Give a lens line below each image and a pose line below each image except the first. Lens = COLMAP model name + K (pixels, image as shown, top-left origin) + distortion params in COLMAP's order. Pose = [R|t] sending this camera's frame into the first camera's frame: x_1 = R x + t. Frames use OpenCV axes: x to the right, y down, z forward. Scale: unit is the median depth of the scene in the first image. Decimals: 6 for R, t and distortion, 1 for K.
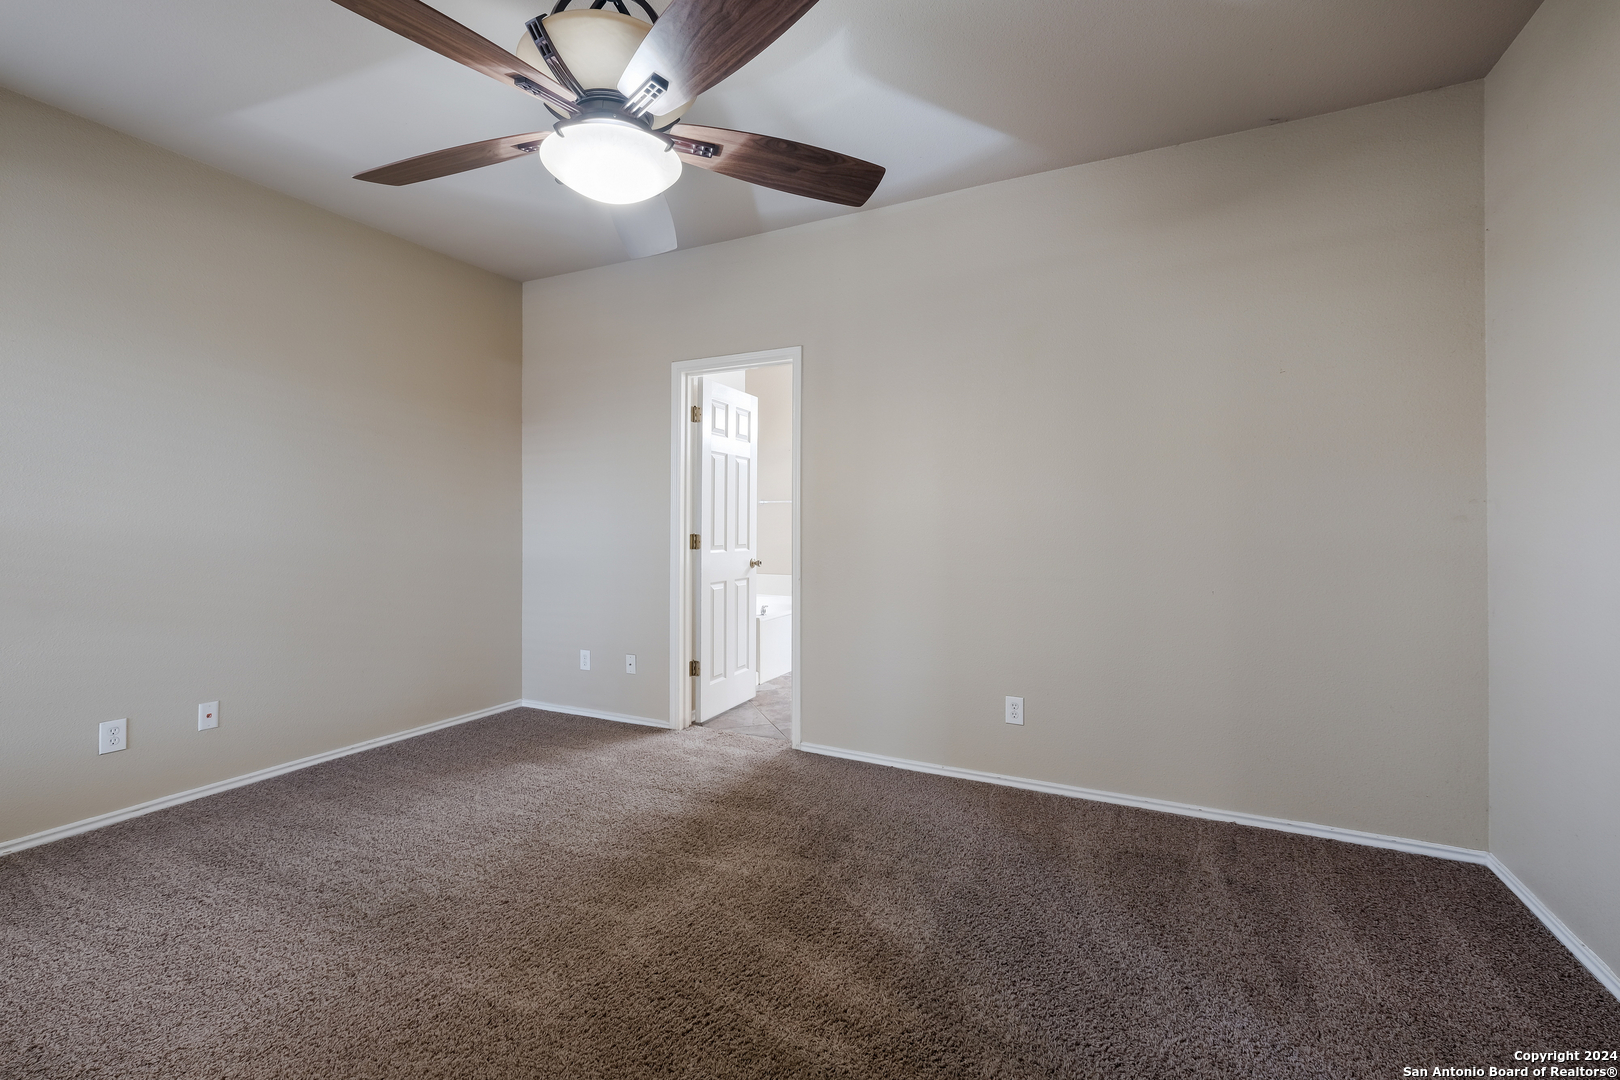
lens RADIAL K [[695.6, 0, 806.2], [0, 695.6, 524.9], [0, 0, 1]] dist [0.002313, -0.000184]
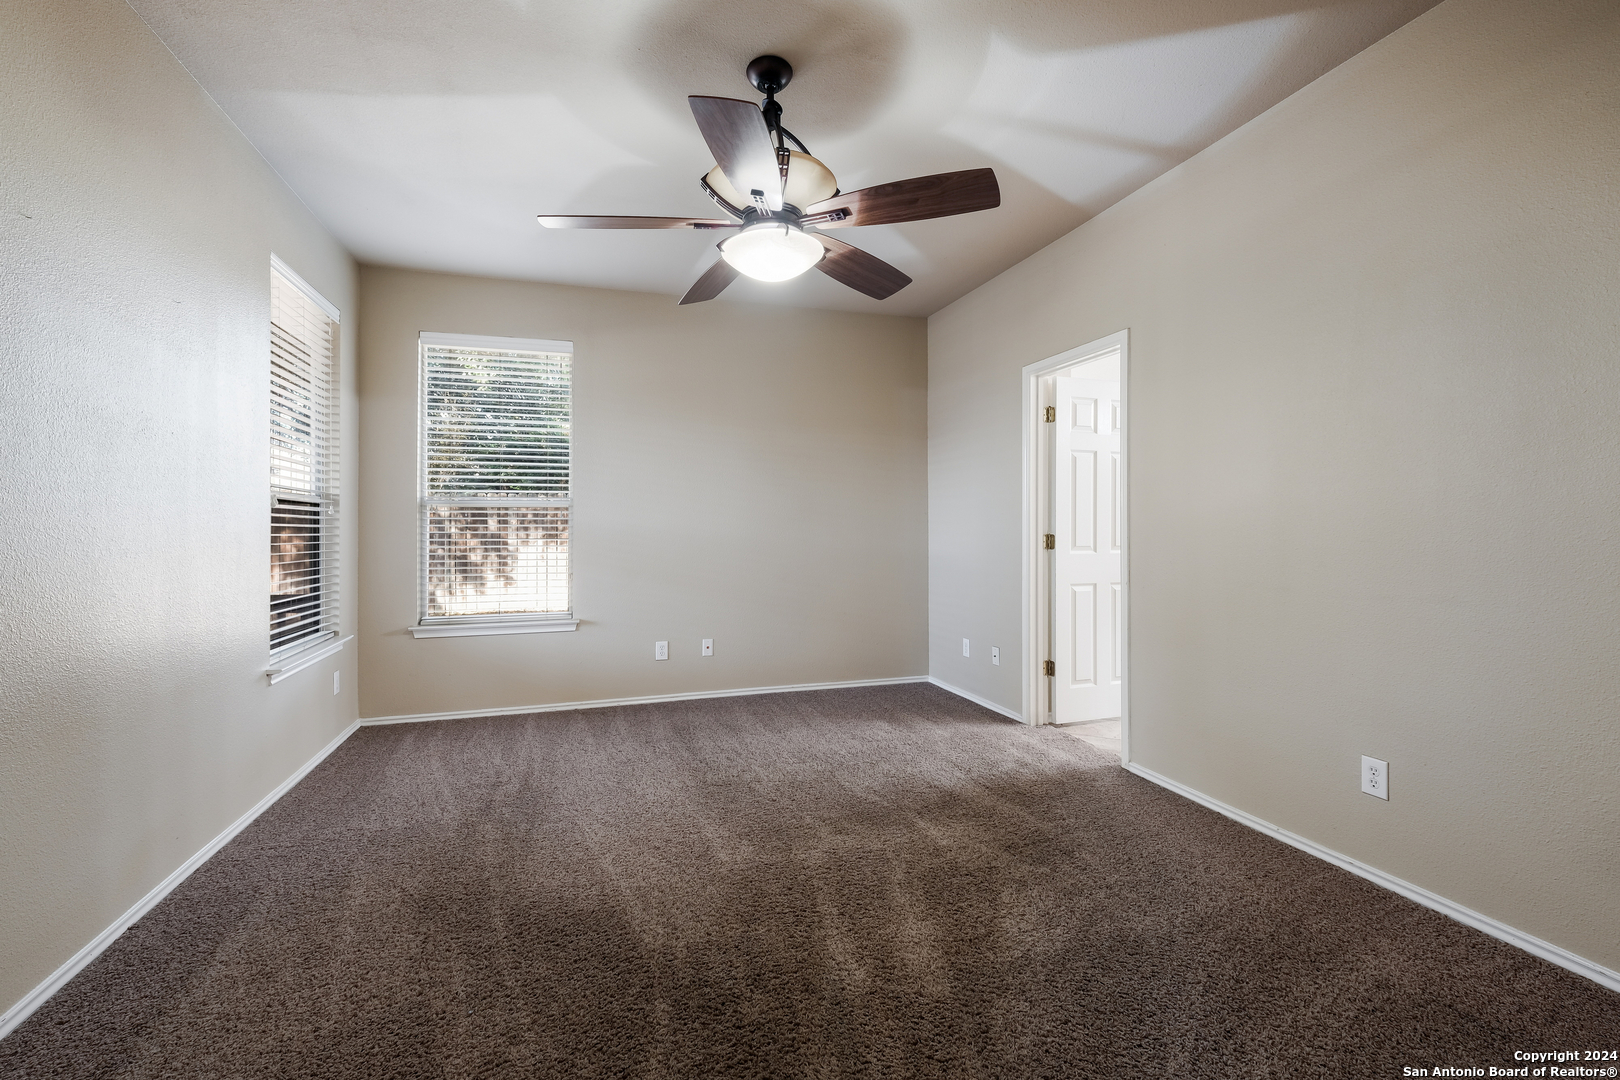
lens RADIAL K [[695.6, 0, 806.2], [0, 695.6, 524.9], [0, 0, 1]] dist [0.002313, -0.000184]
pose [[0.693720, -0.005246, -0.720226, 0.384004], [0.001898, 0.999983, -0.005455, 0.006043], [0.720242, 0.002417, 0.693718, 0.063609]]
